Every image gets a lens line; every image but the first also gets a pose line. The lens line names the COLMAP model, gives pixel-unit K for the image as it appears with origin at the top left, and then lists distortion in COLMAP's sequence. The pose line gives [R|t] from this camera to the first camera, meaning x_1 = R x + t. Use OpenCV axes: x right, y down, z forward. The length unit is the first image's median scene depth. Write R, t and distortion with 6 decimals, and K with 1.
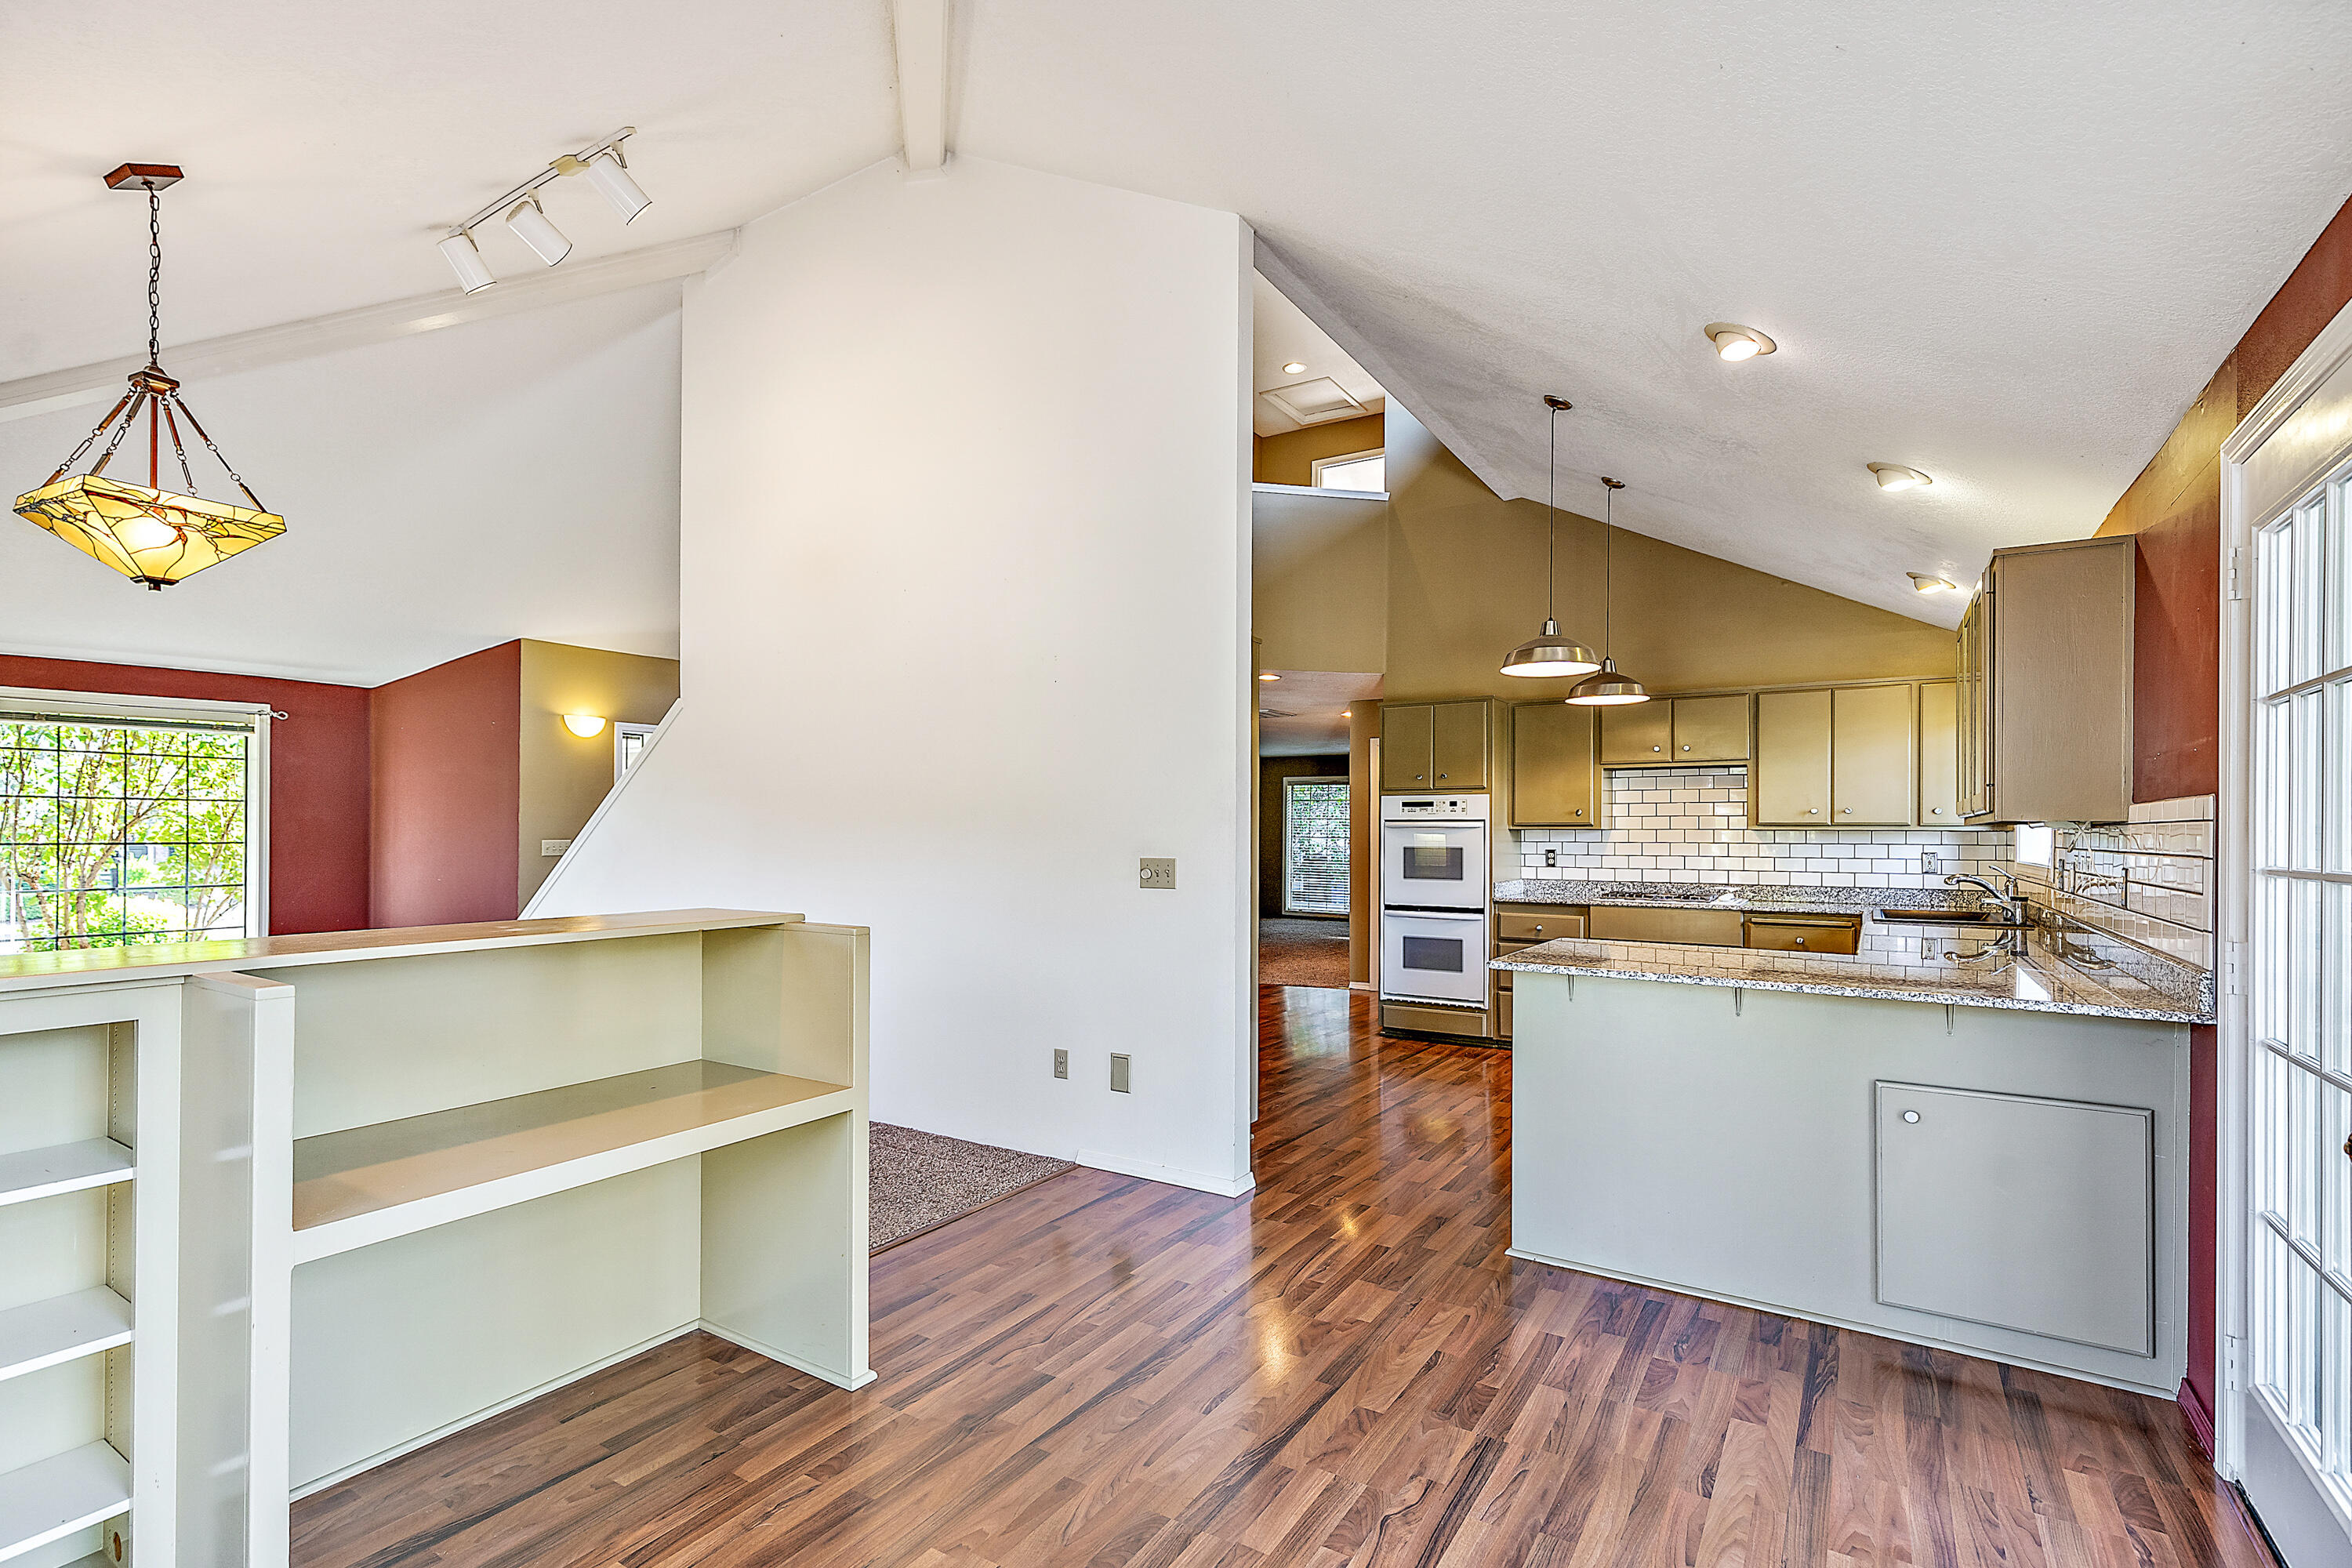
lens RADIAL K [[1076.3, 0, 1176.5], [0, 1076.3, 828.7], [0, 0, 1]] dist [0.007889, 0.000064]
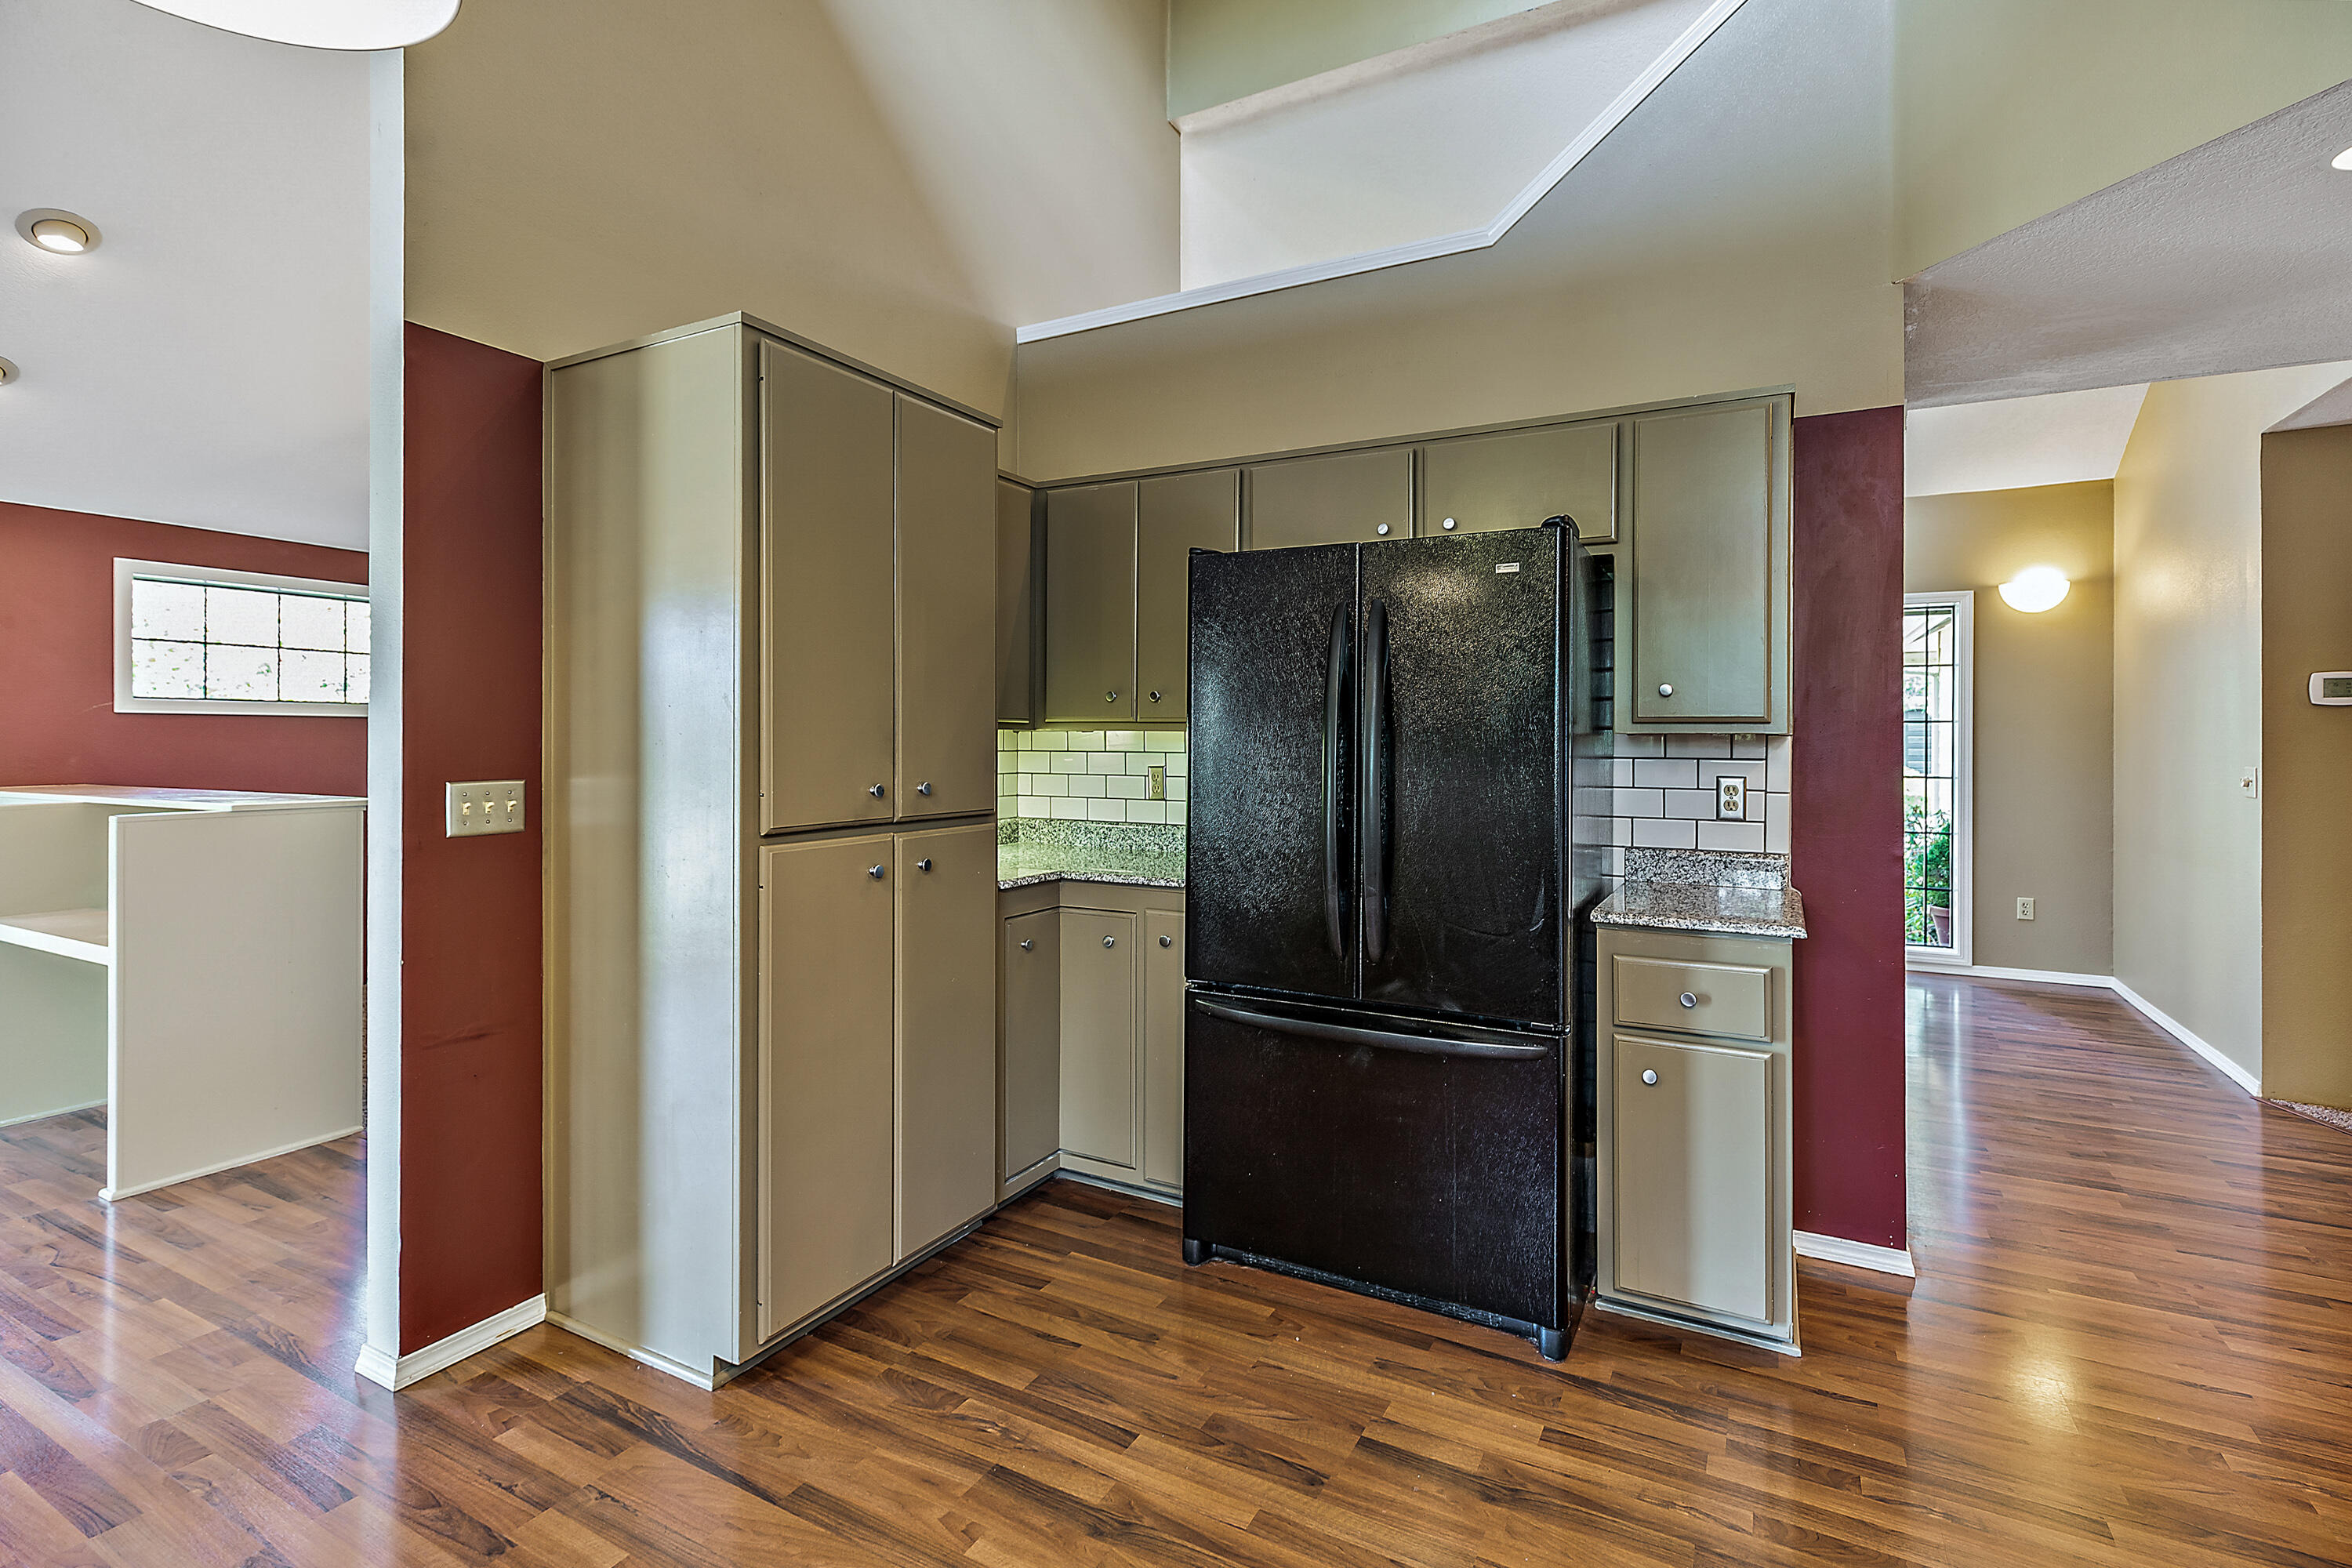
lens RADIAL K [[1093.7, 0, 1176.5], [0, 1093.7, 738.6], [0, 0, 1]] dist [0.010206, -0.001567]
pose [[0.074457, -0.000168, -0.997224, 0.389969], [-0.004338, 0.999990, -0.000492, 0.003638], [0.997215, 0.004363, 0.074456, 0.810378]]
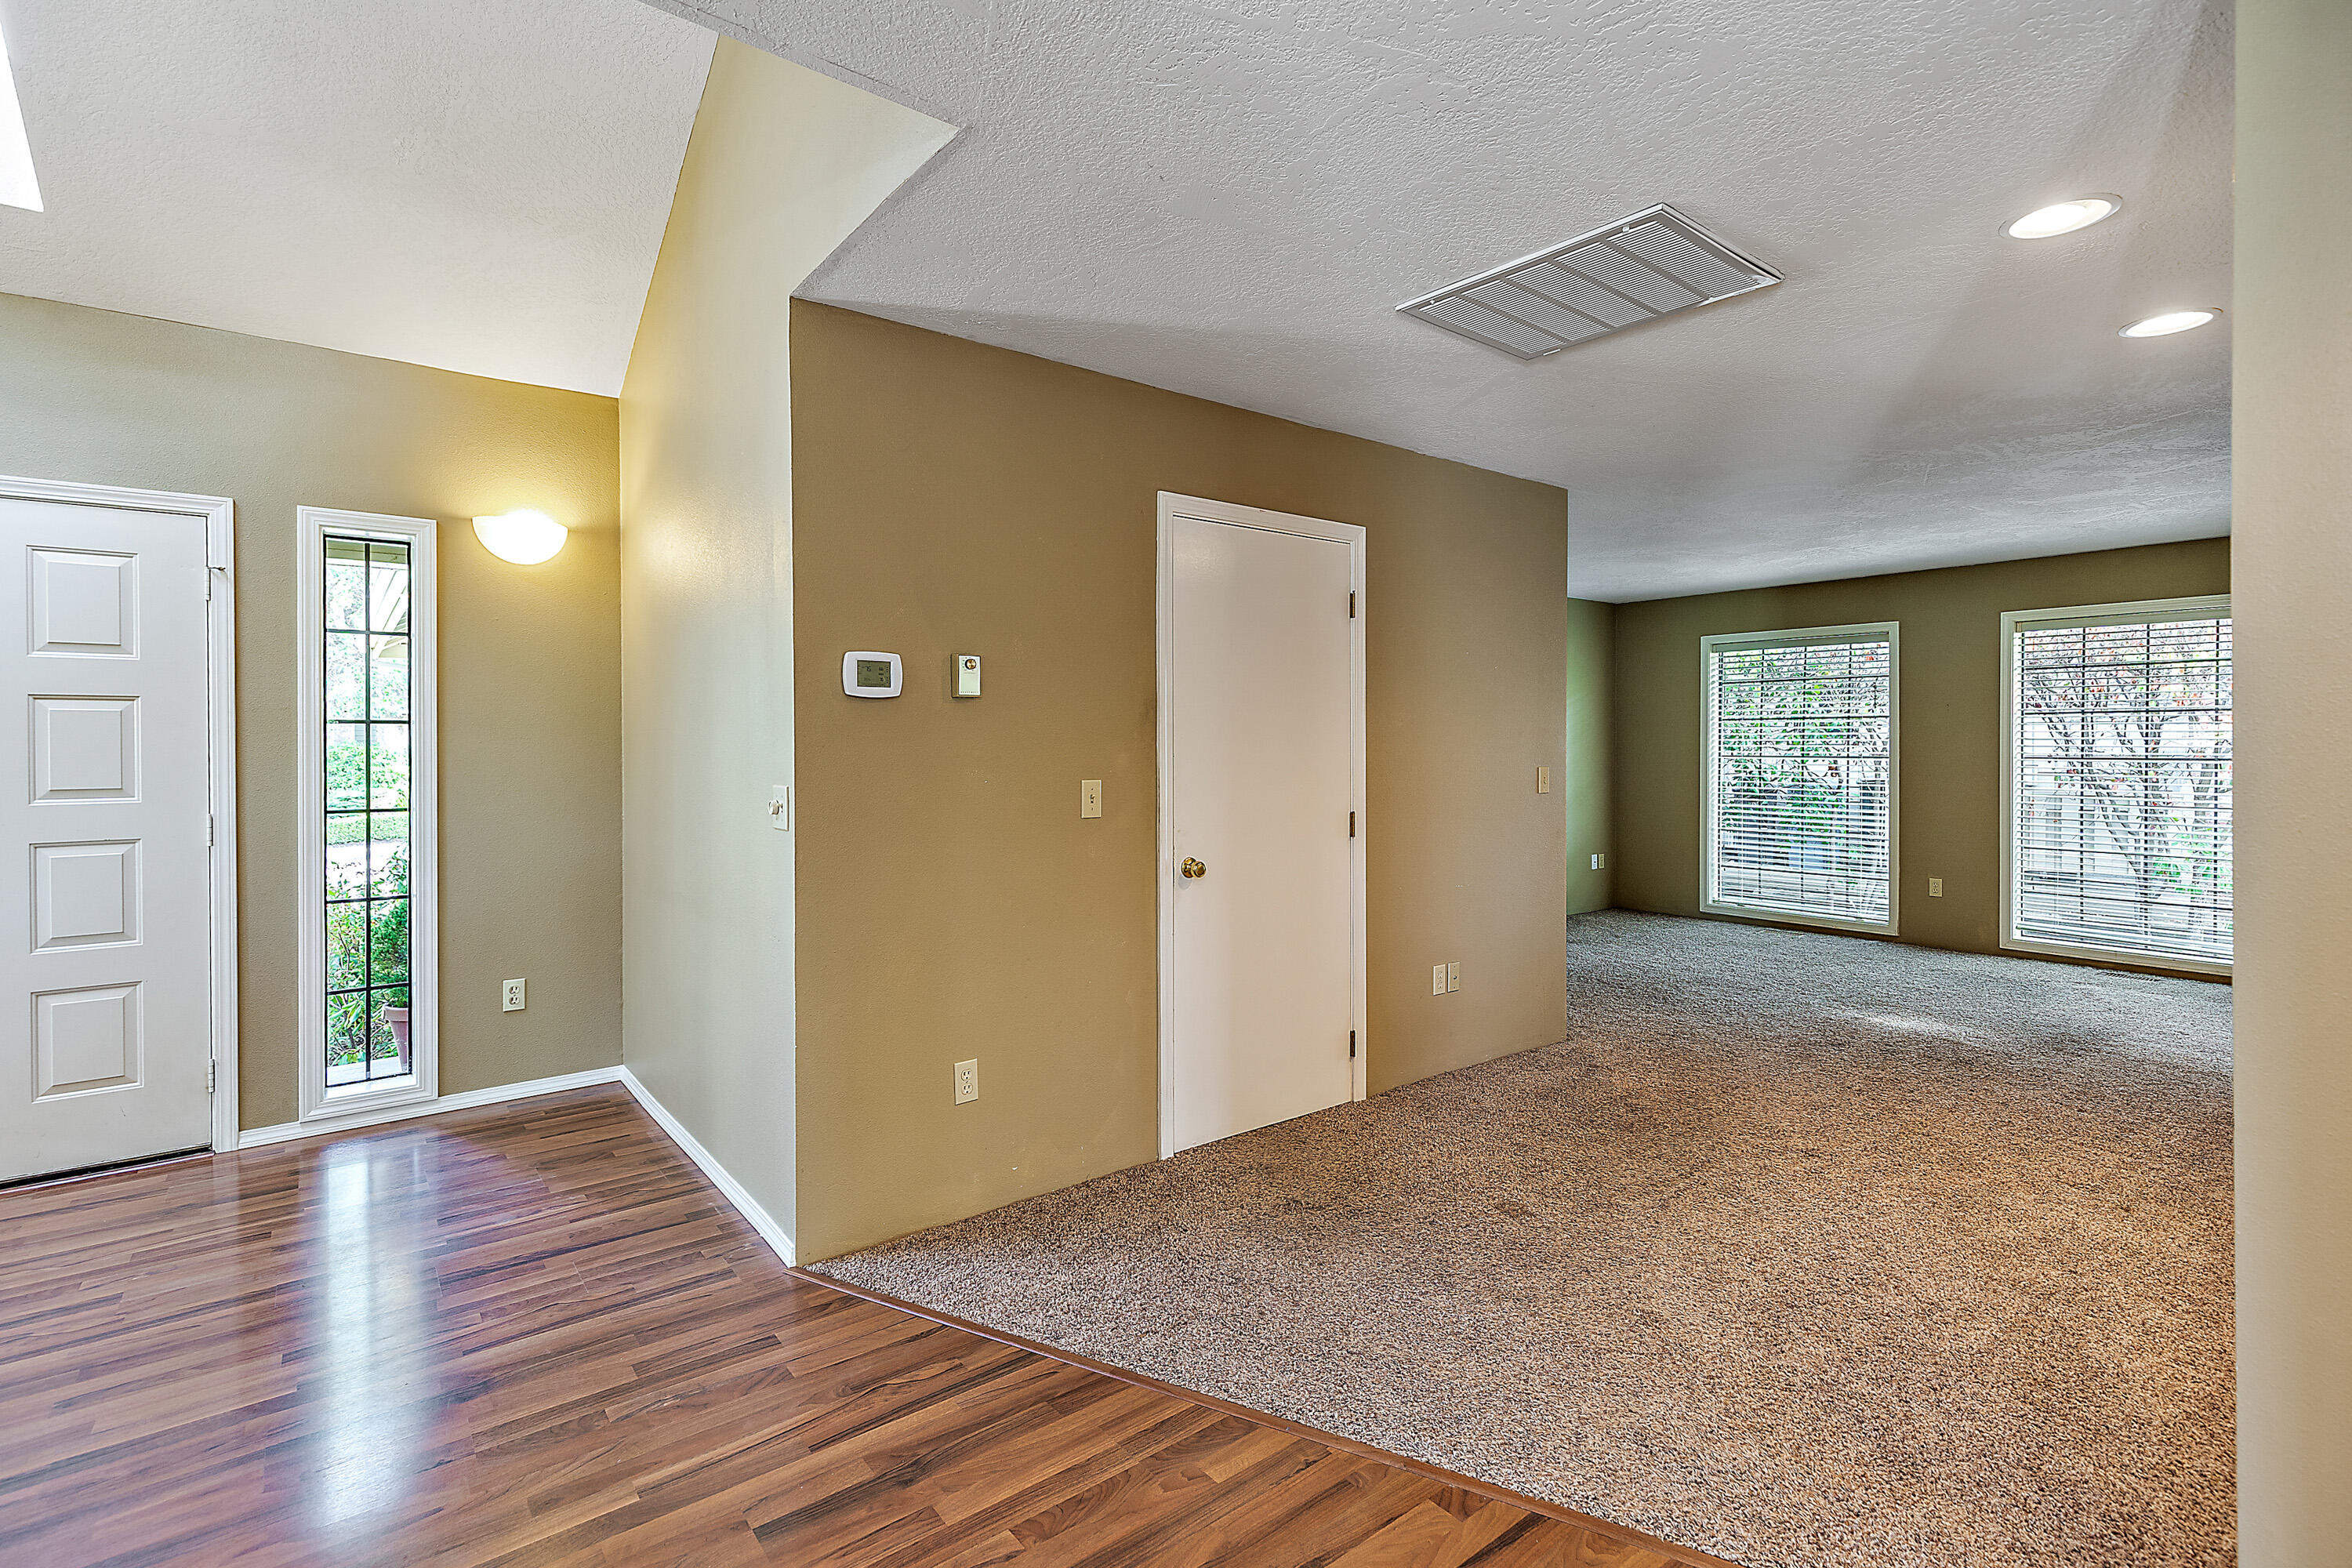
lens RADIAL K [[1093.7, 0, 1176.5], [0, 1093.7, 738.6], [0, 0, 1]] dist [0.010206, -0.001567]
pose [[0.944093, -0.010500, -0.329512, 0.098502], [0.008357, 0.999934, -0.007919, 0.003196], [0.329574, 0.004722, 0.944118, 1.111918]]
